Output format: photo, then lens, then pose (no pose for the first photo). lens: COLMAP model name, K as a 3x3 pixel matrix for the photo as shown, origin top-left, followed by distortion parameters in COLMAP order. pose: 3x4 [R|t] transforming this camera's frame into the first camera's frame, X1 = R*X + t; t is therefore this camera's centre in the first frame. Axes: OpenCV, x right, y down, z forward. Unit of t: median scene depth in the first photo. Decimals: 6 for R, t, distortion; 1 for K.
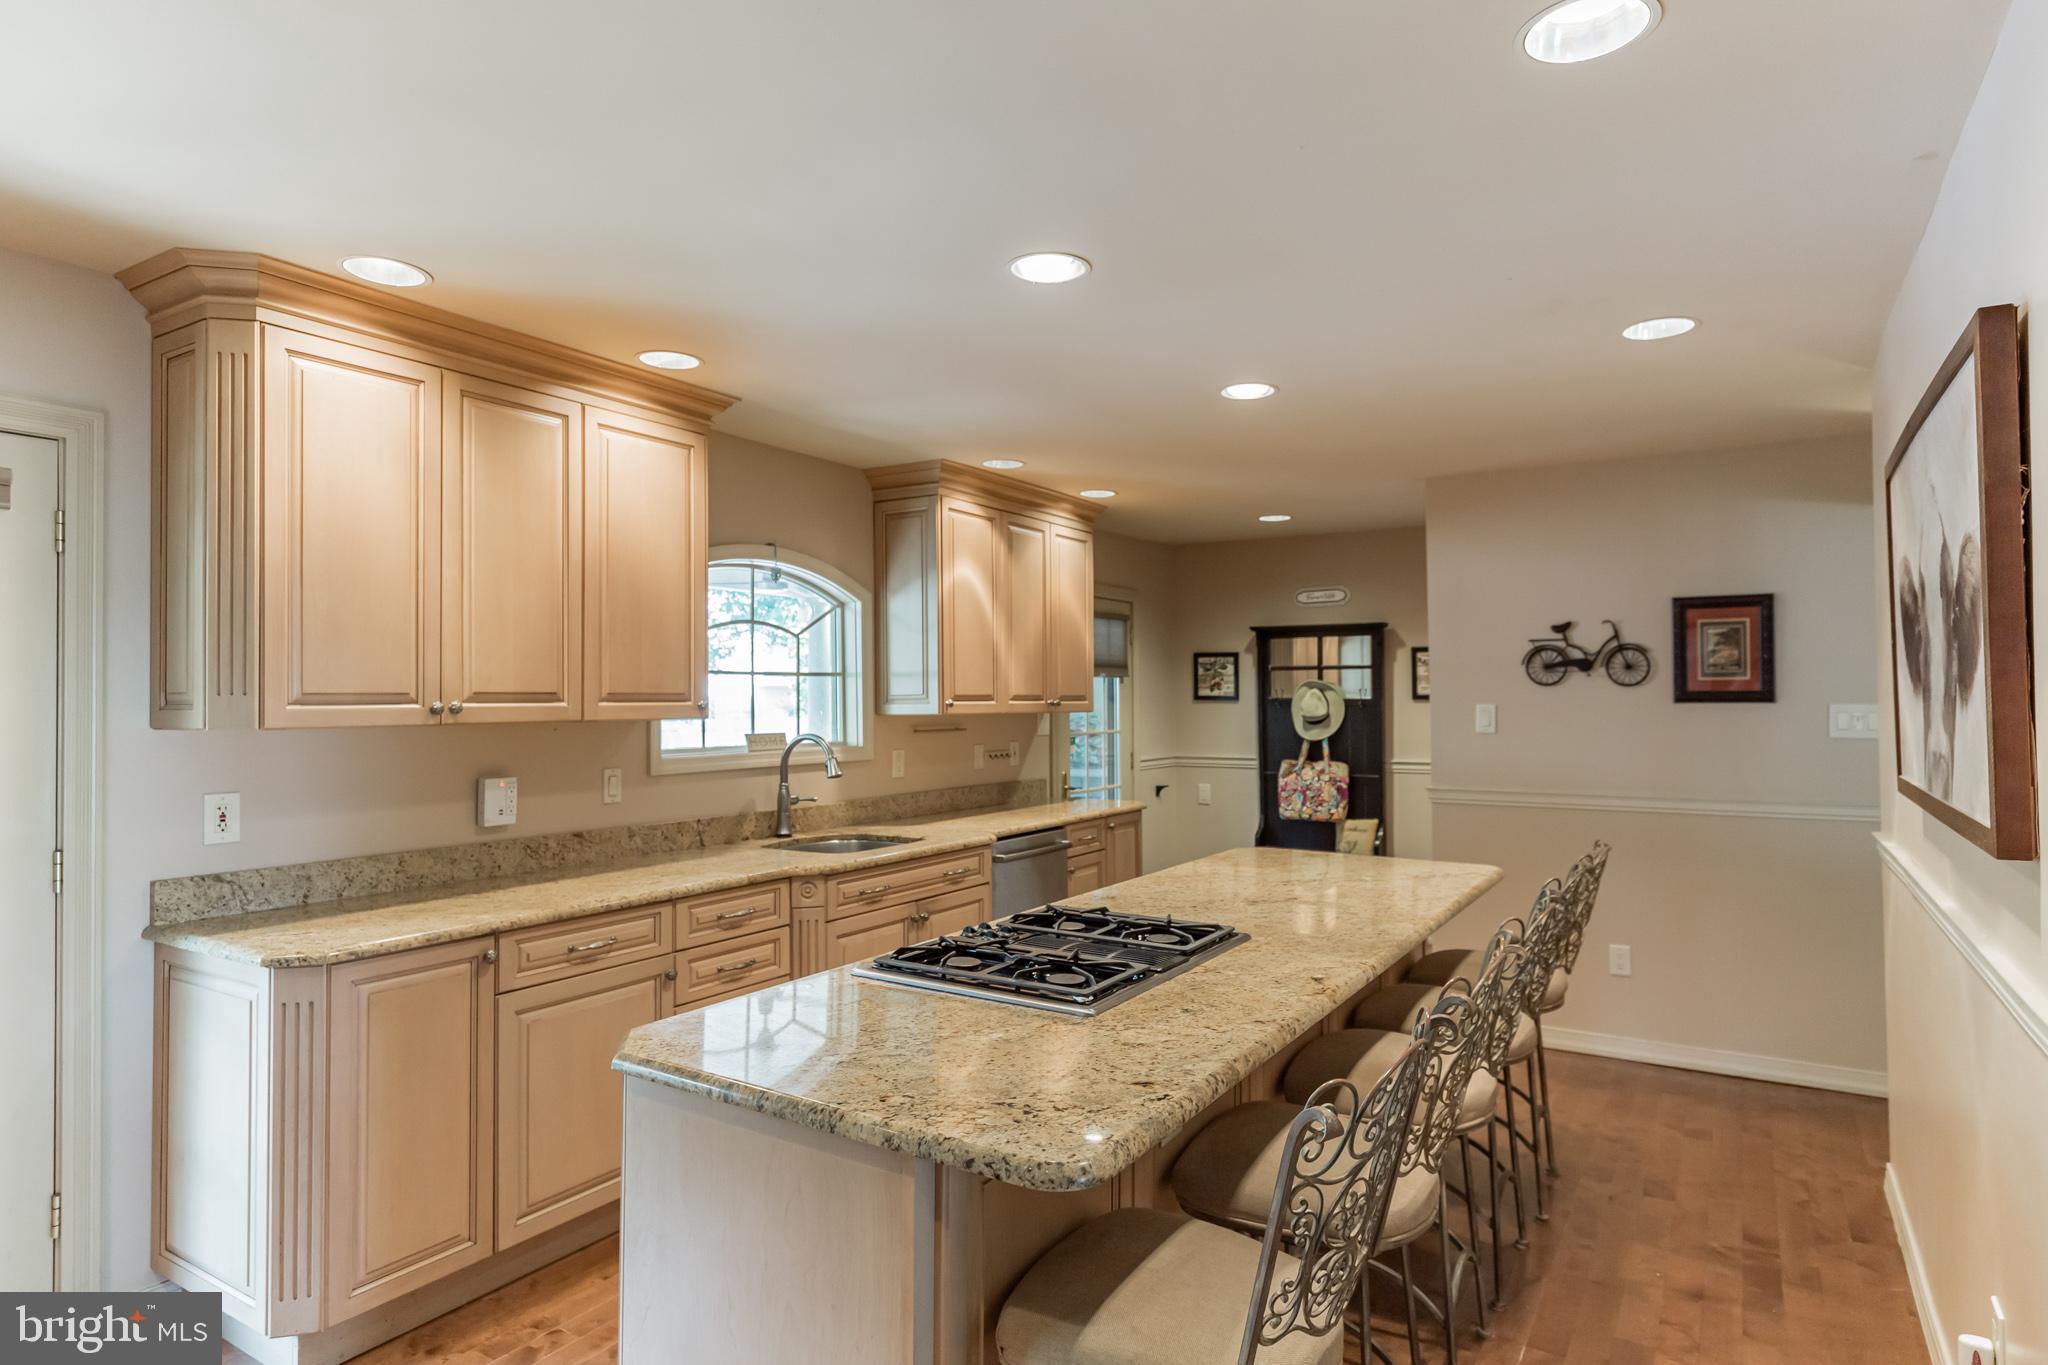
lens RADIAL K [[1128.1, 0, 1024.0], [0, 1128.1, 682.5], [0, 0, 1]] dist [-0.000078, 0.000477]
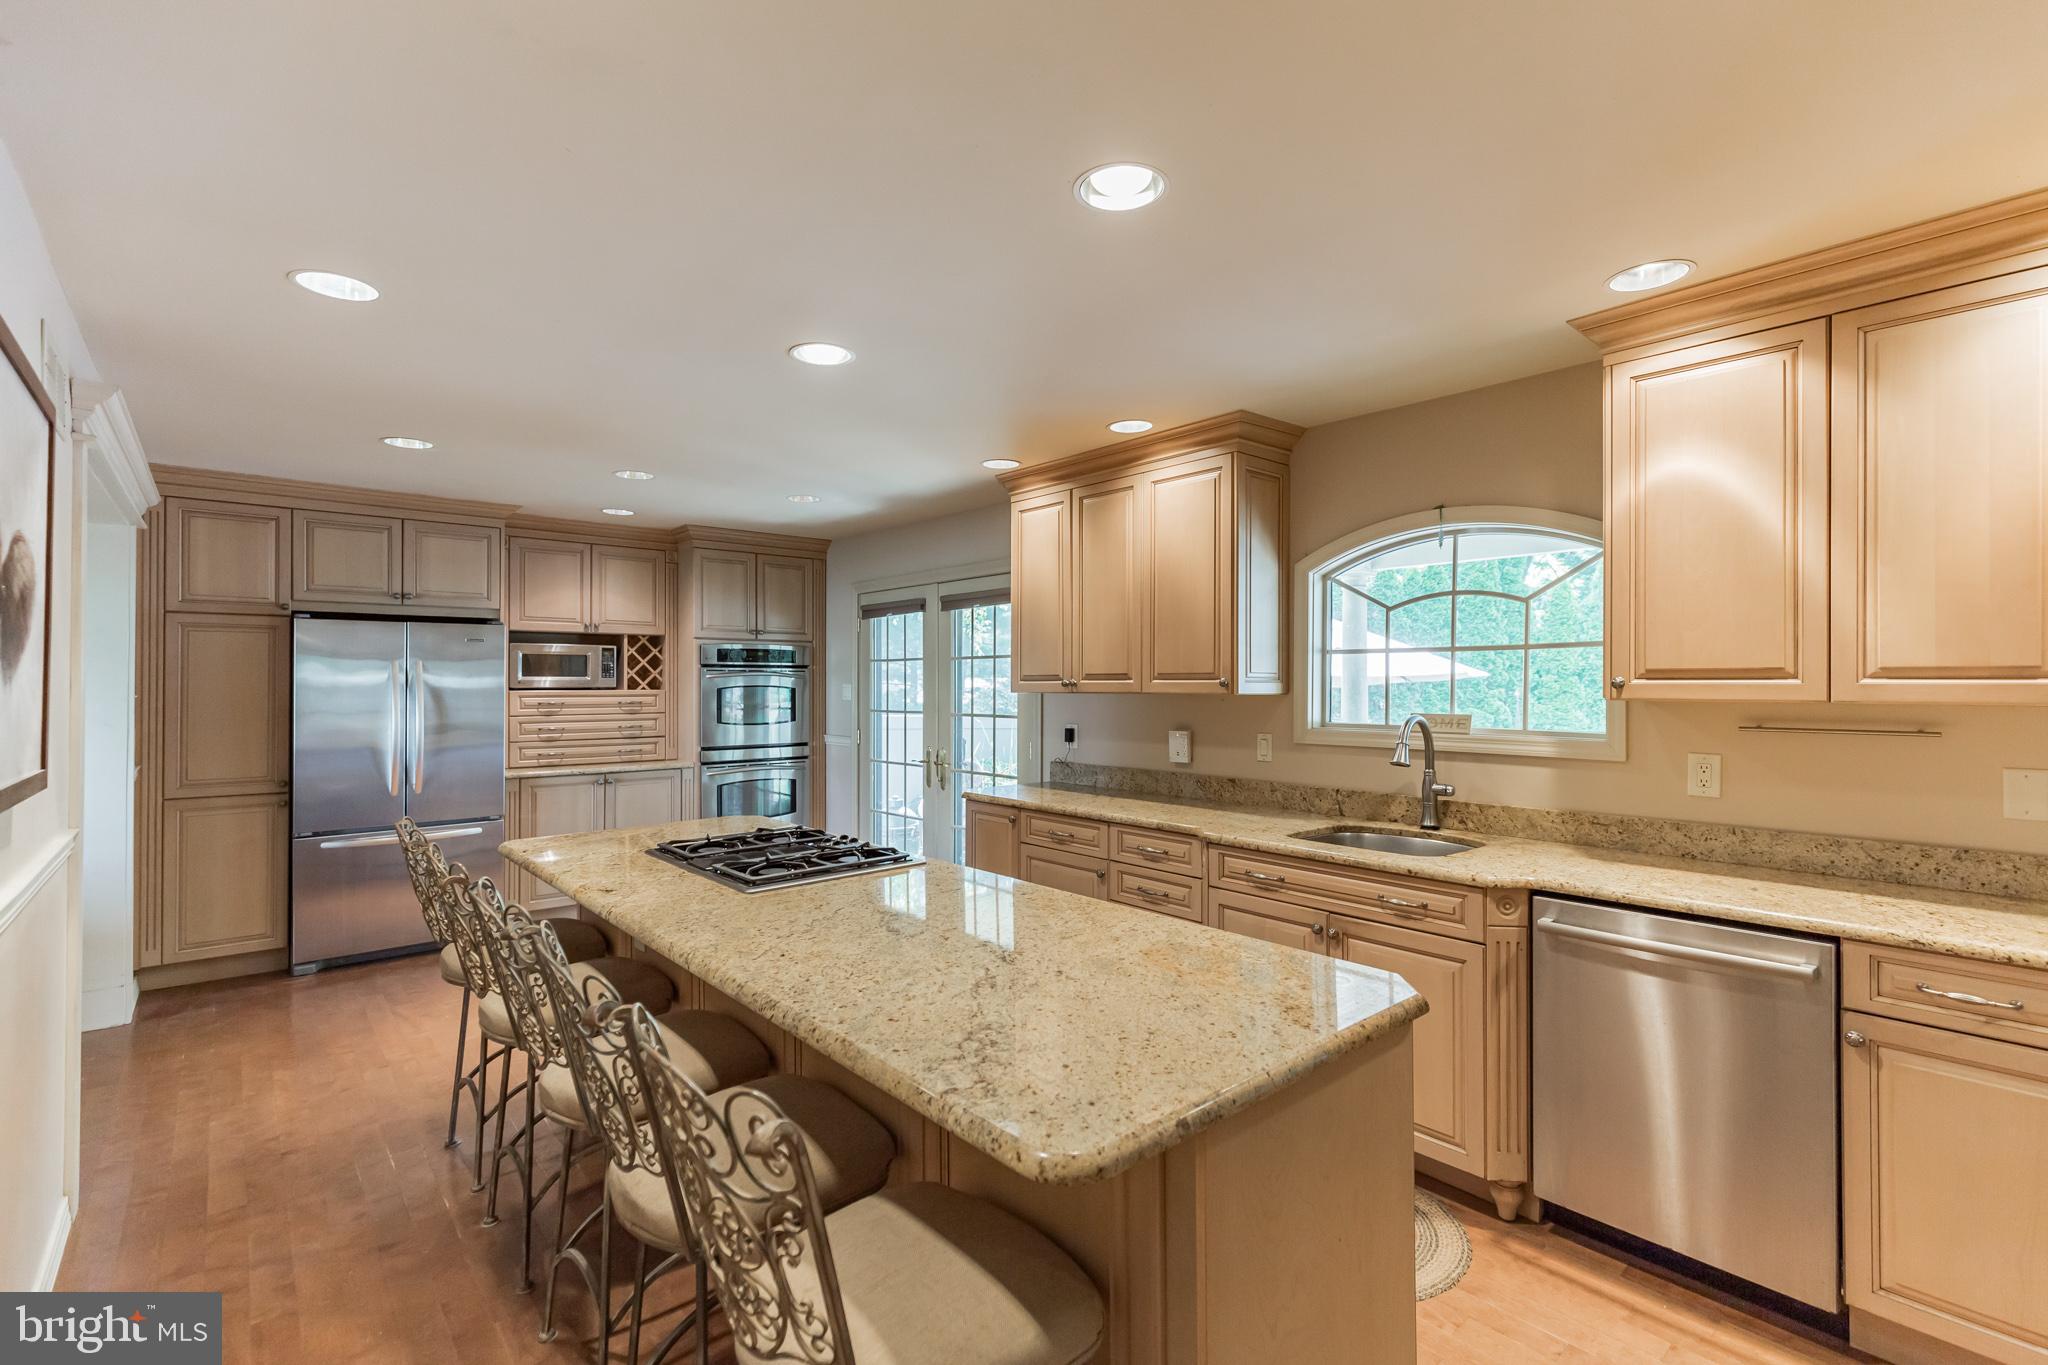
lens RADIAL K [[887.9, 0, 1024.0], [0, 887.9, 682.5], [0, 0, 1]] dist [-0.001088, -0.000325]
pose [[-0.272224, 0.008078, -0.962200, 0.666811], [0.018952, 0.999816, 0.003032, 0.012732], [0.962047, -0.017411, -0.272327, 1.039617]]
